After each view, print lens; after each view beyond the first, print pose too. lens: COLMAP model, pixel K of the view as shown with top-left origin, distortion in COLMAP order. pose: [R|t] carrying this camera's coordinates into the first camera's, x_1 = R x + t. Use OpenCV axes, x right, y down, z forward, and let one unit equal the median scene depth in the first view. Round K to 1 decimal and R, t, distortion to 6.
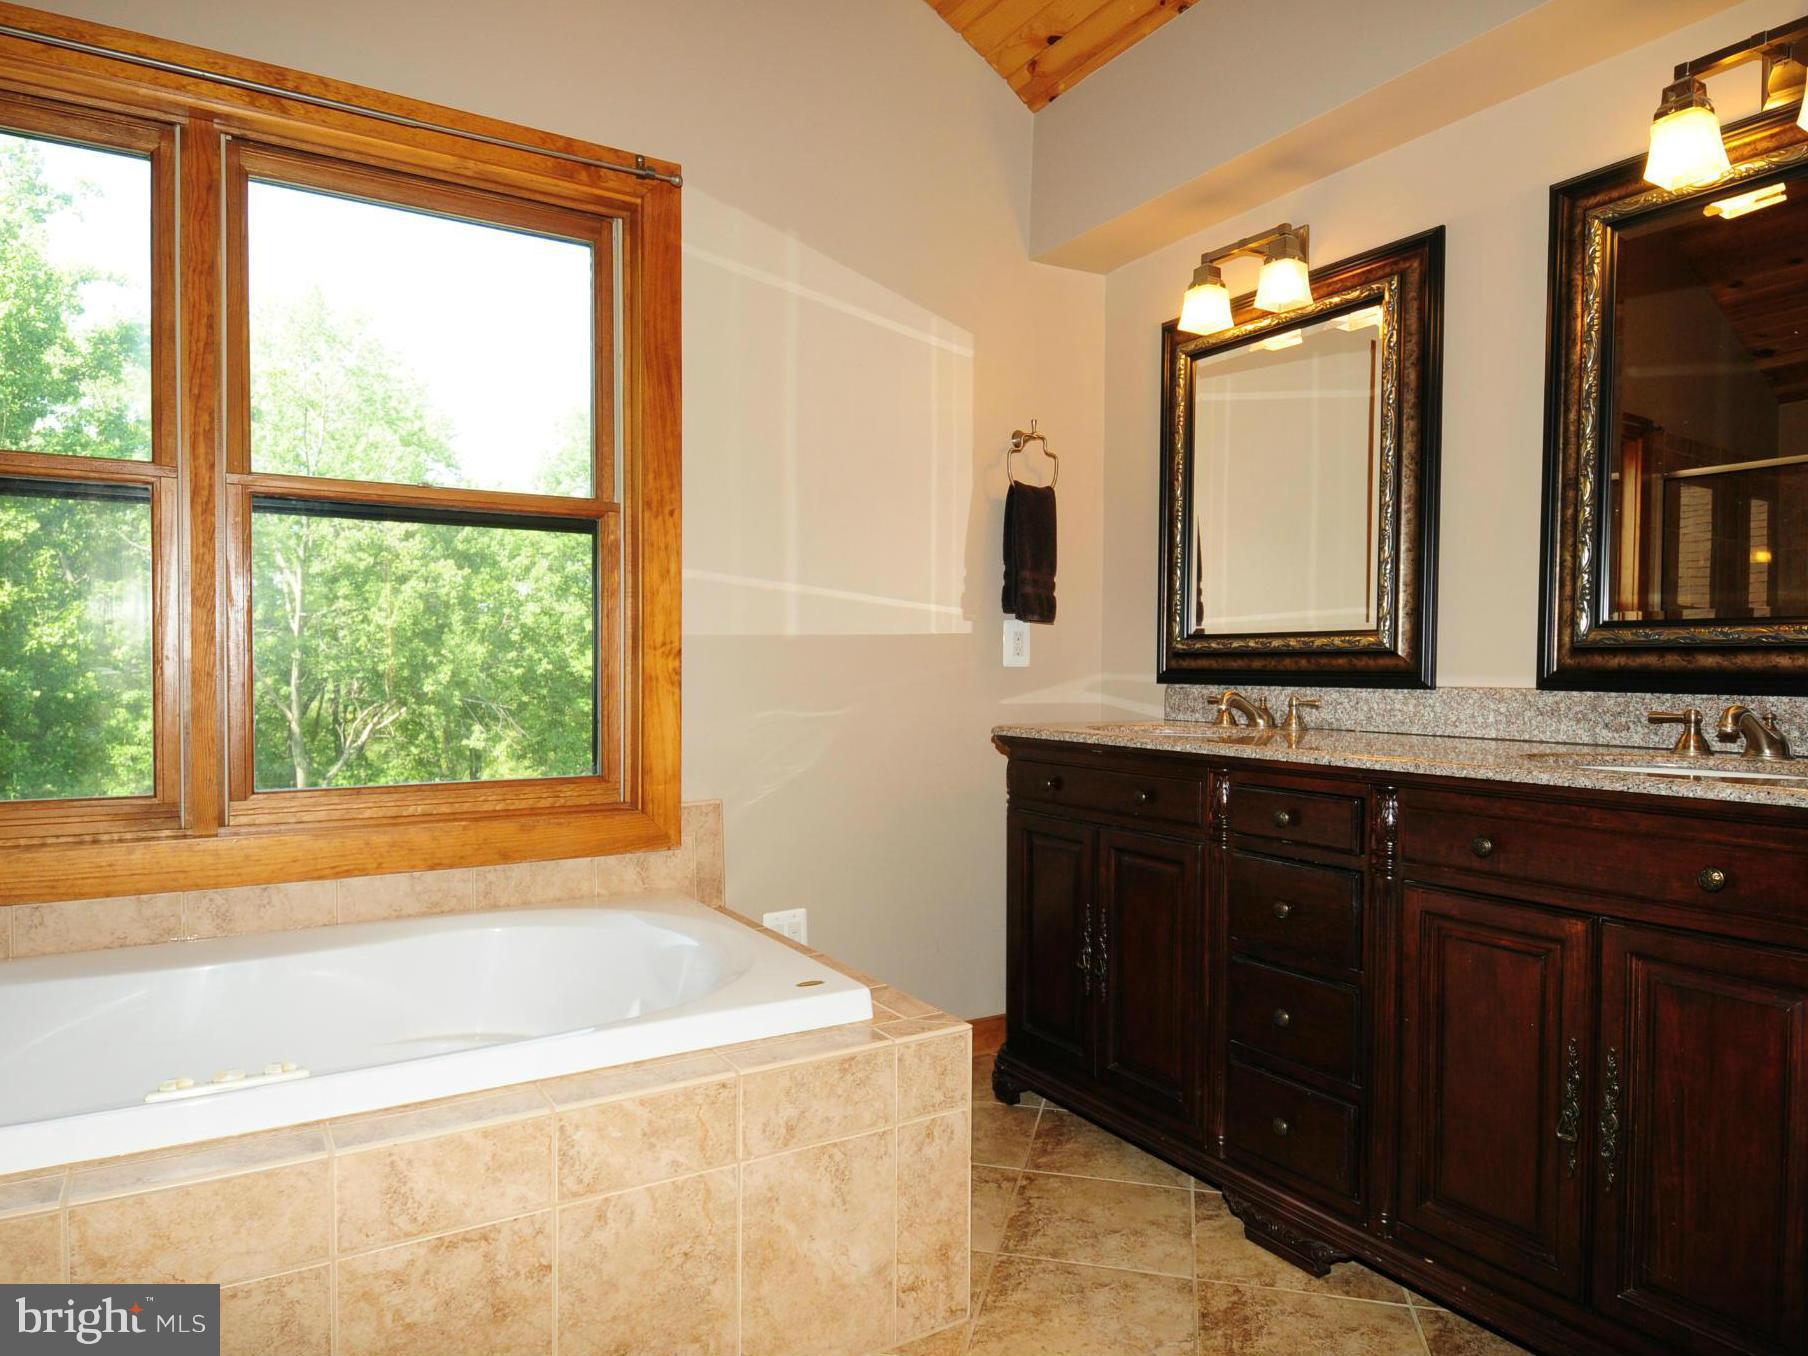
lens RADIAL K [[1141.6, 0, 893.0], [0, 1141.6, 675.5], [0, 0, 1]] dist [0.010691, -0.002765]
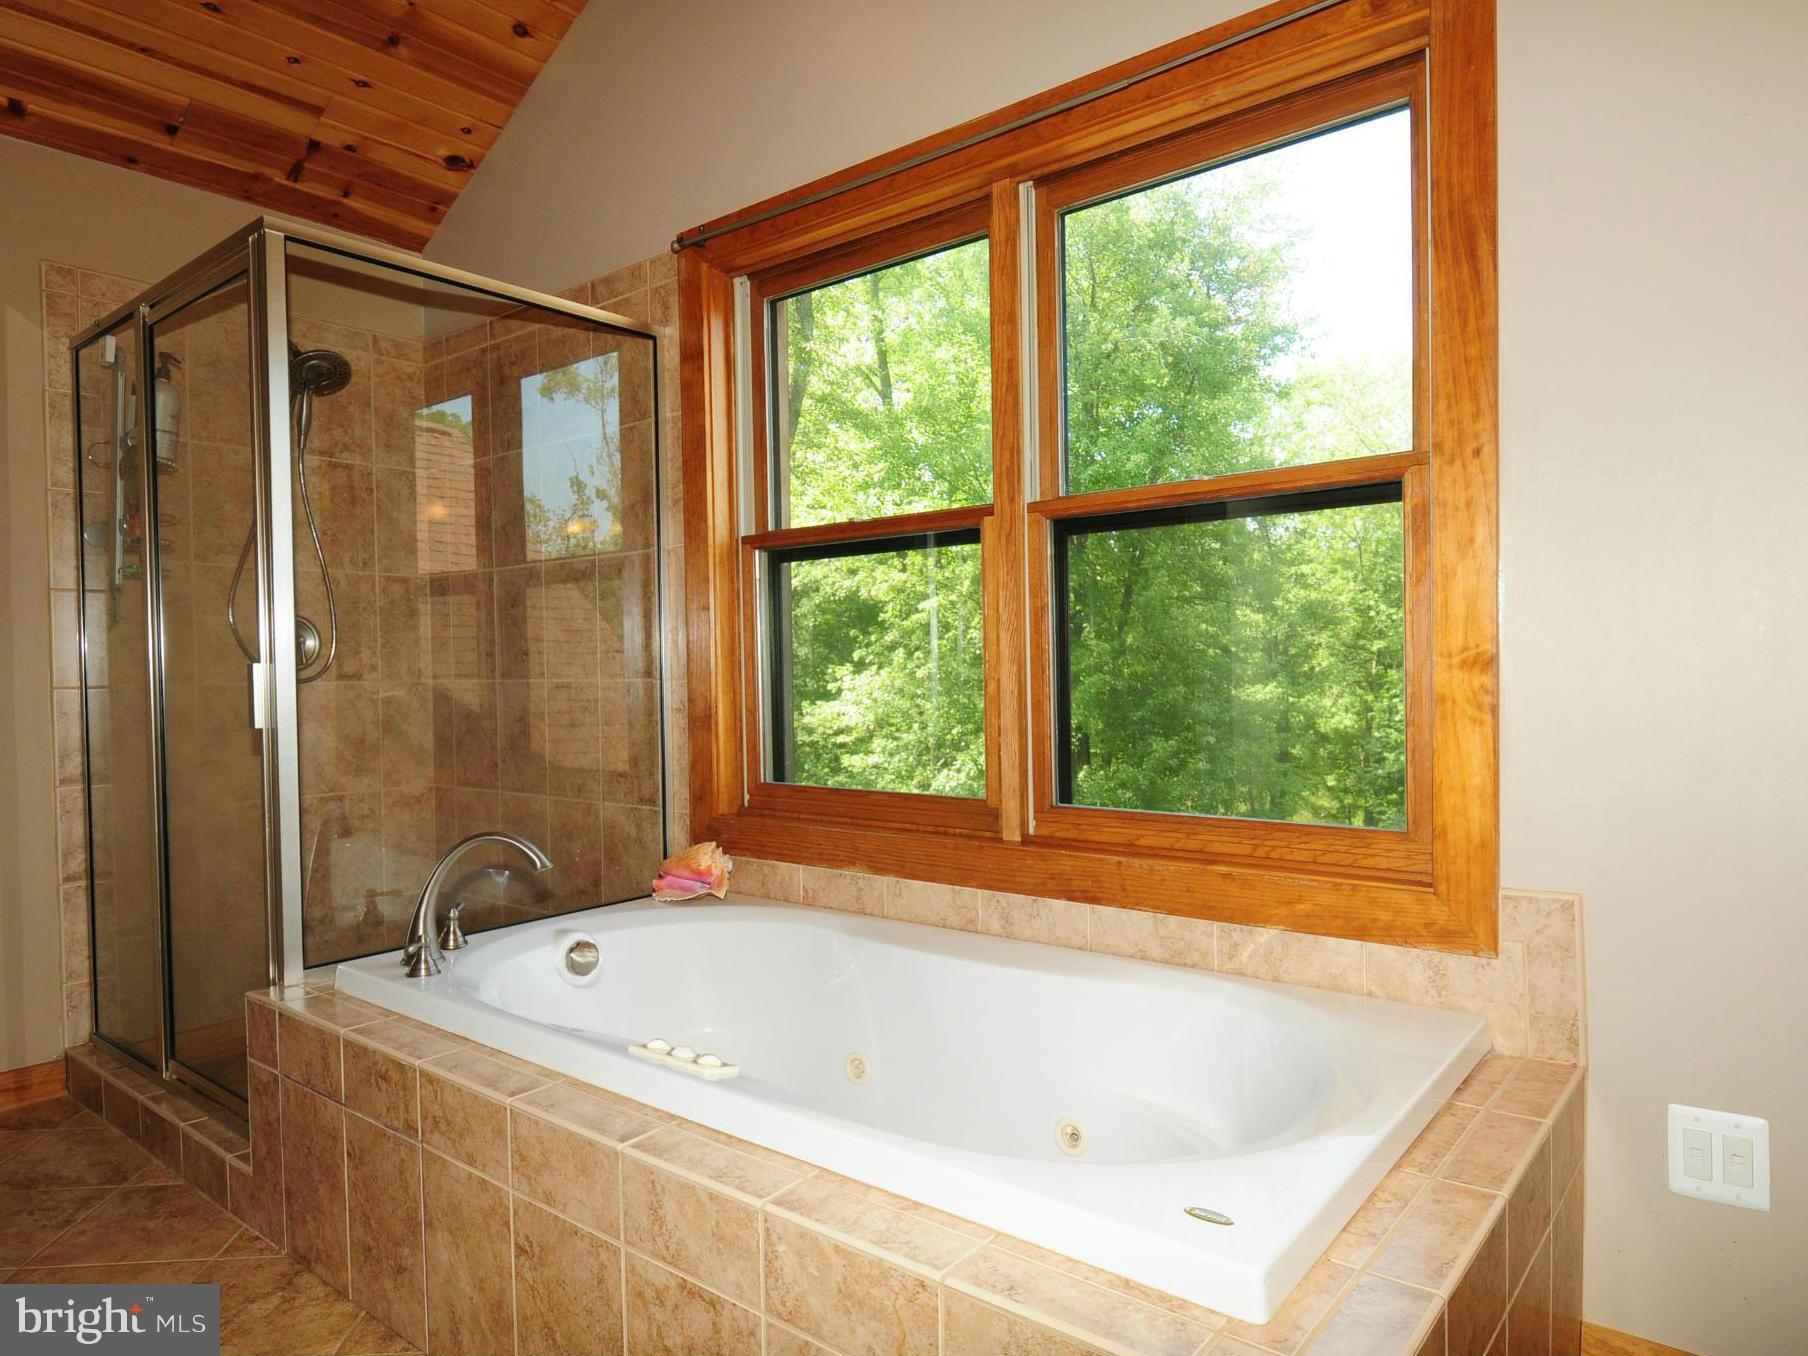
lens RADIAL K [[1141.6, 0, 896.2], [0, 1141.6, 683.1], [0, 0, 1]] dist [0.010691, -0.002765]
pose [[0.328003, 0.006032, -0.944657, 0.328384], [0.018619, 0.999744, 0.012849, -0.022547], [0.944493, -0.021803, 0.327807, 0.459855]]
